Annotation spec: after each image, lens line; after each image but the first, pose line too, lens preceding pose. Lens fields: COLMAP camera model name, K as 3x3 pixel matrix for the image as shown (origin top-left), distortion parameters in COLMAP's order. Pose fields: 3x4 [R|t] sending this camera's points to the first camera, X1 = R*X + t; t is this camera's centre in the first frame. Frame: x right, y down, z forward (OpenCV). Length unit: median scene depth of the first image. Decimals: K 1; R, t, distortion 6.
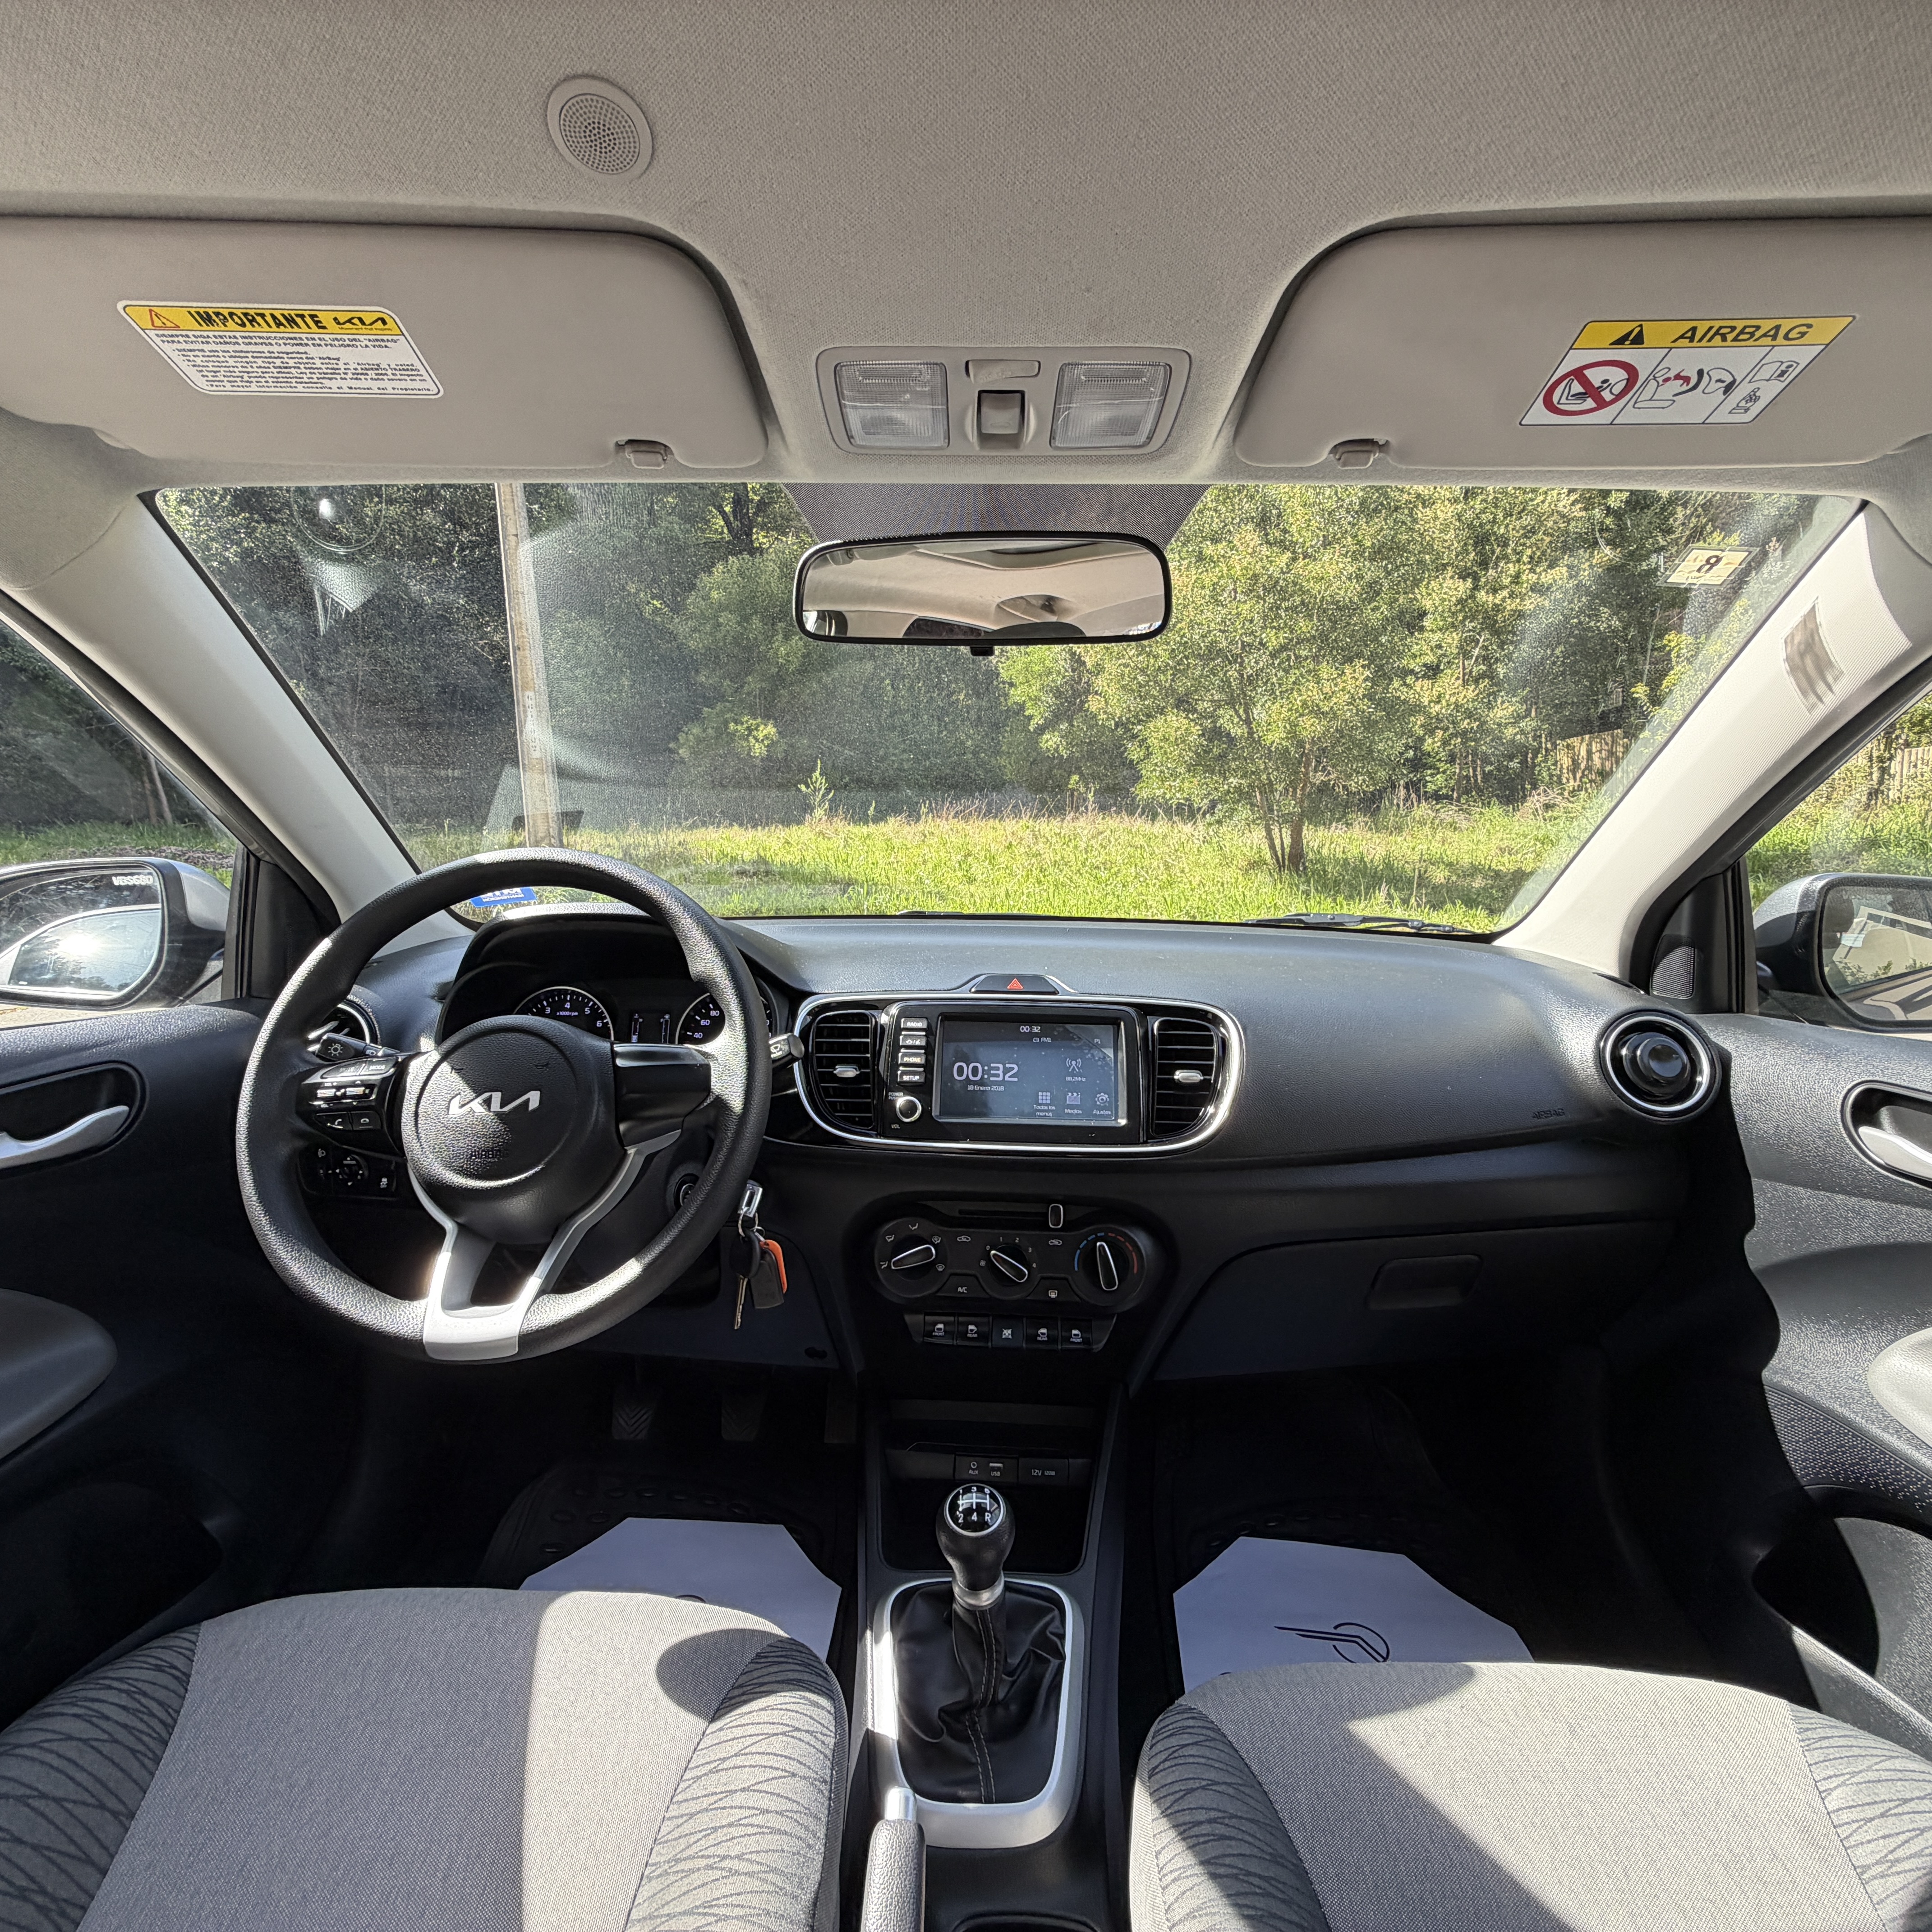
lens RADIAL K [[1026.5, 0, 966.0], [0, 1026.5, 966.0], [0, 0, 1]] dist [-0.002787, 0.001678]
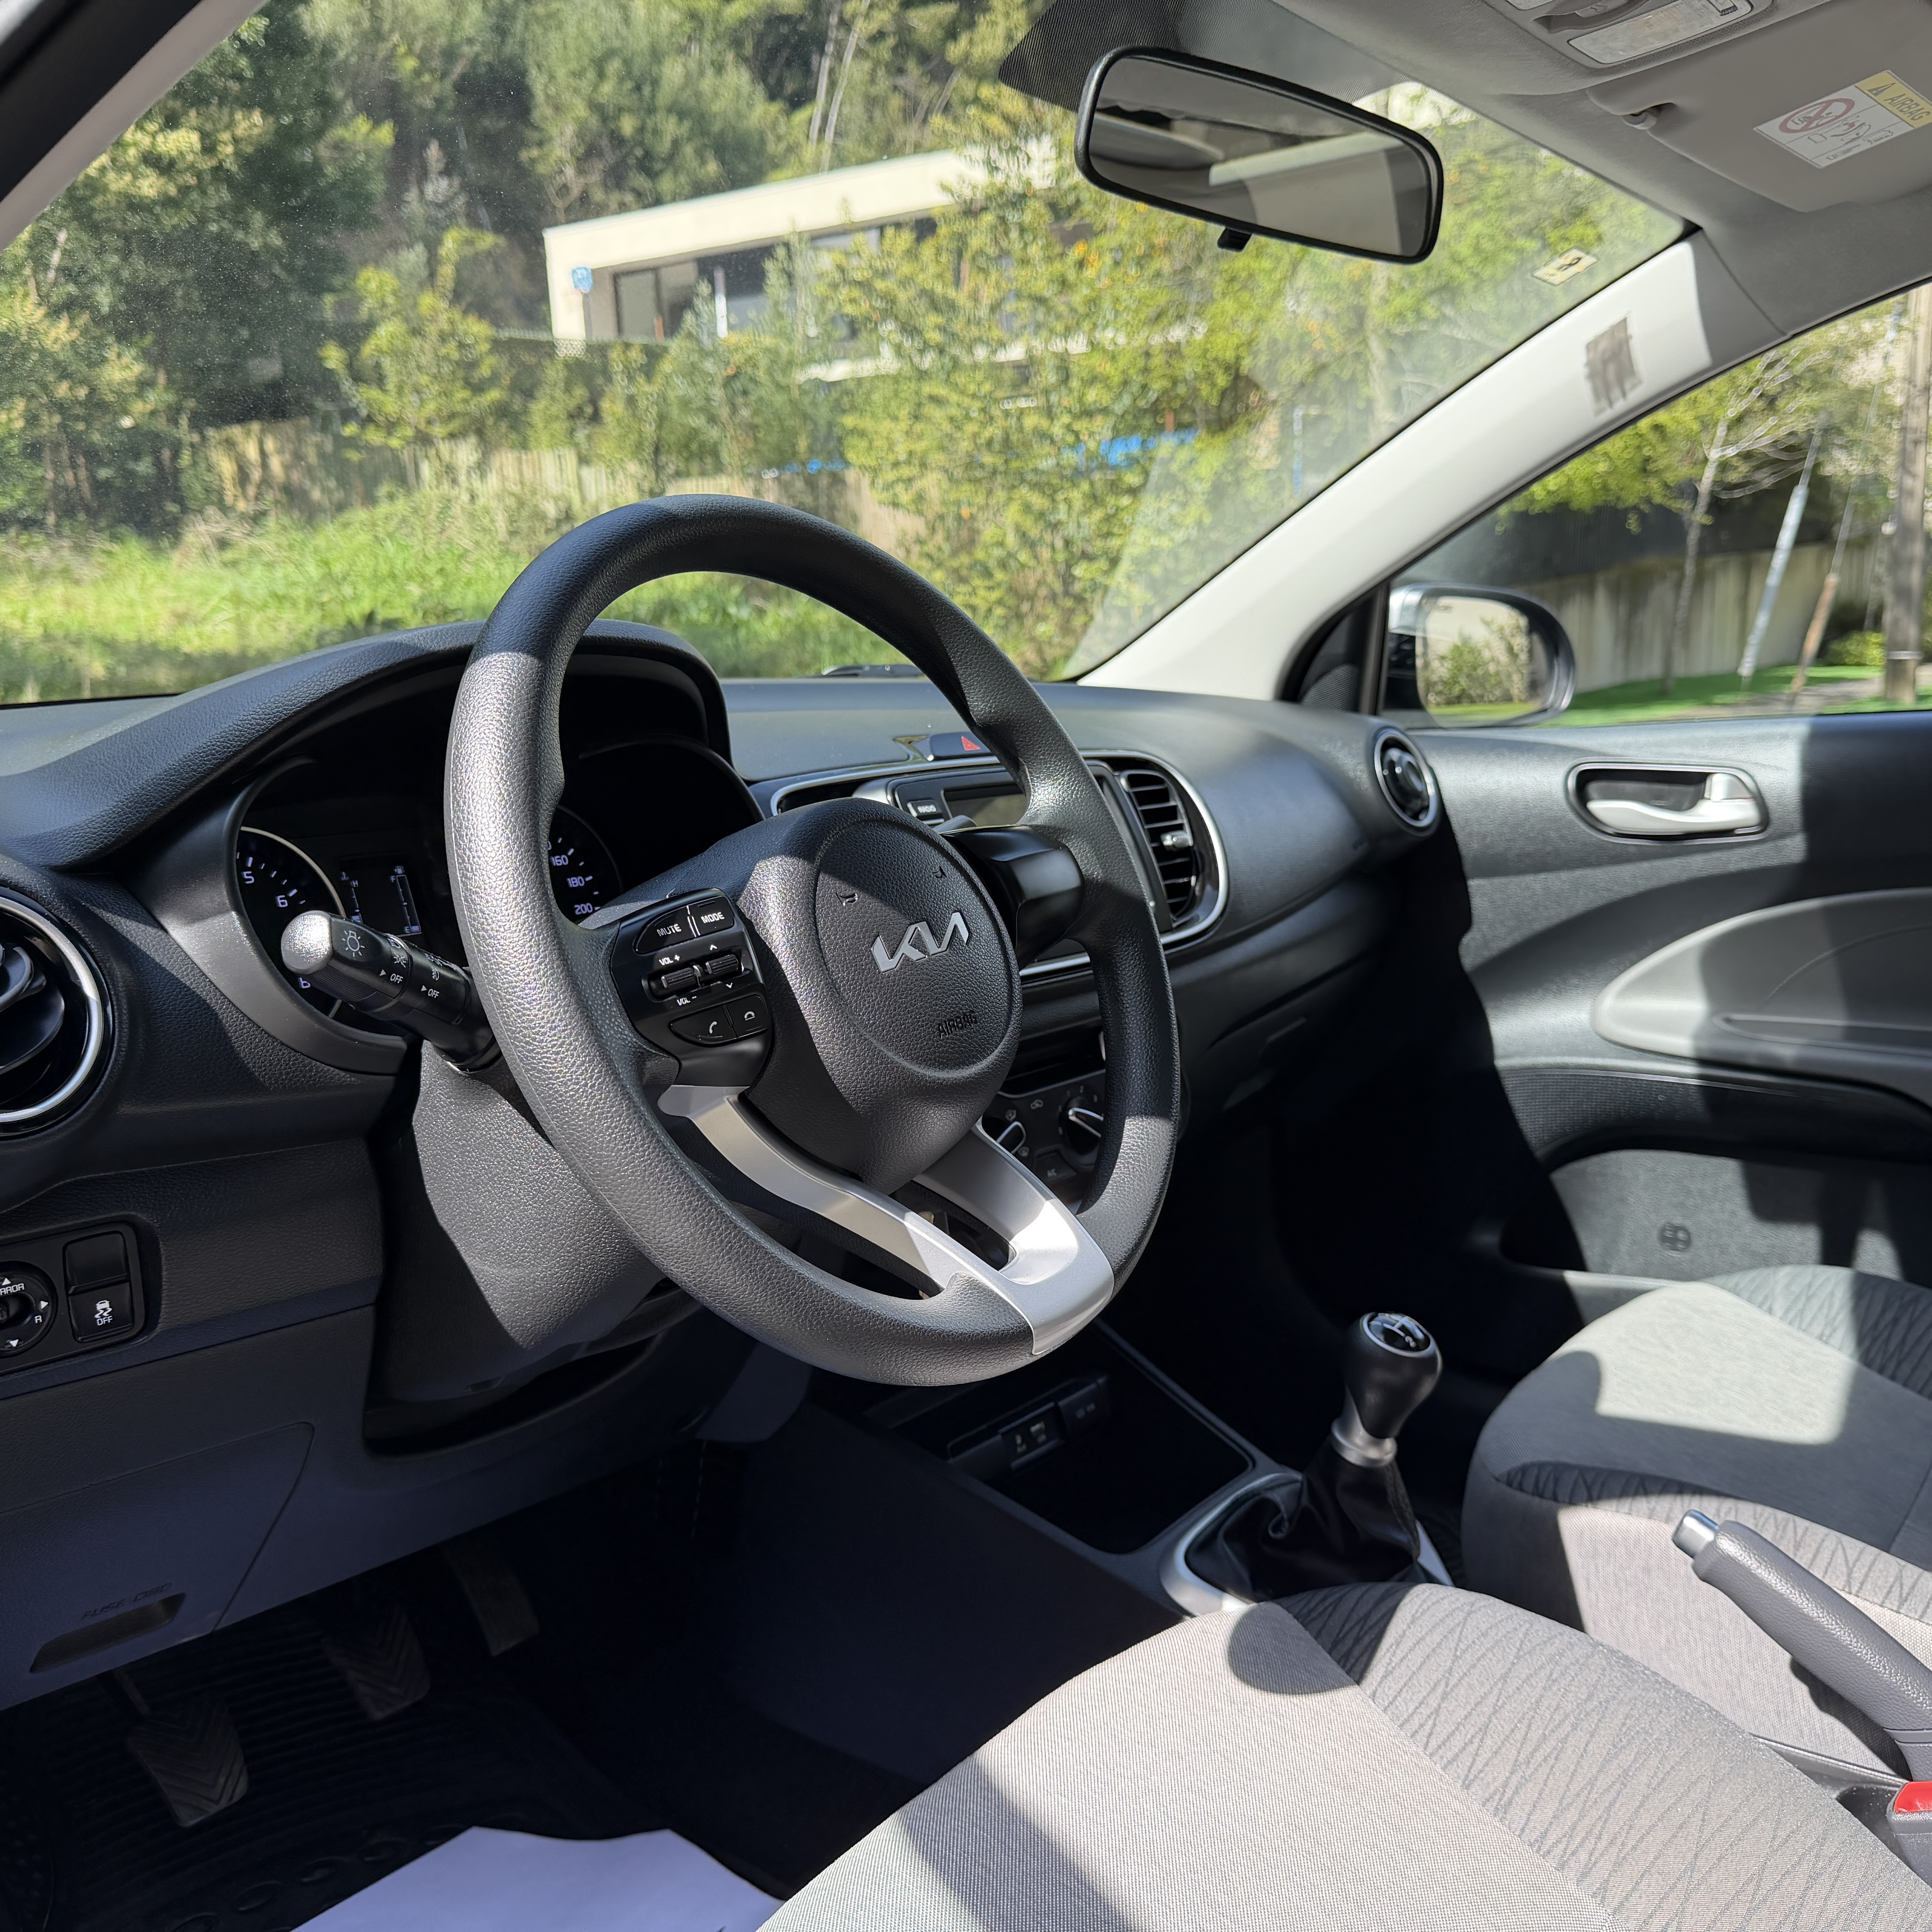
lens RADIAL K [[1846.9, 0, 966.0], [0, 1846.9, 966.0], [0, 0, 1]] dist [-0.016486, -0.003619]
pose [[0.599245, -0.154784, 0.785460, -0.986906], [0.098397, 0.987932, 0.119614, 0.024511], [-0.794496, 0.005609, 0.607243, 0.288074]]
